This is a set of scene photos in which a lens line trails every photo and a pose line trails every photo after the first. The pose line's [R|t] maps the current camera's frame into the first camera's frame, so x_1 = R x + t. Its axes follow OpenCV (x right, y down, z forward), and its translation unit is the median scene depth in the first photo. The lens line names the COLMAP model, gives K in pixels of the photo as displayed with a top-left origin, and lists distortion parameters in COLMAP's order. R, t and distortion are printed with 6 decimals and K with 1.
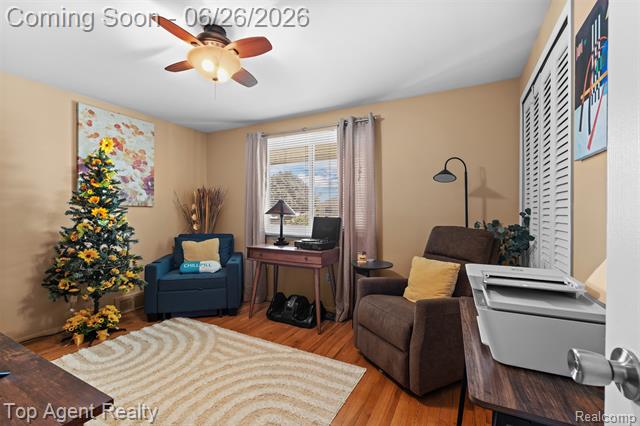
lens RADIAL K [[281.9, 0, 320.0], [0, 281.9, 213.0], [0, 0, 1]] dist [-0.001359, -0.000263]
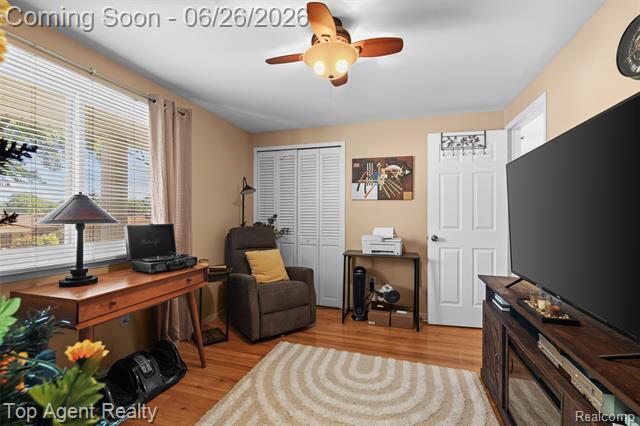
lens RADIAL K [[281.9, 0, 320.0], [0, 281.9, 213.0], [0, 0, 1]] dist [-0.003391, -0.000398]
pose [[-0.186501, 0.010366, 0.982400, -0.980489], [0.002890, 0.999946, -0.010003, -0.007727], [-0.982450, 0.000973, -0.186521, 0.937307]]
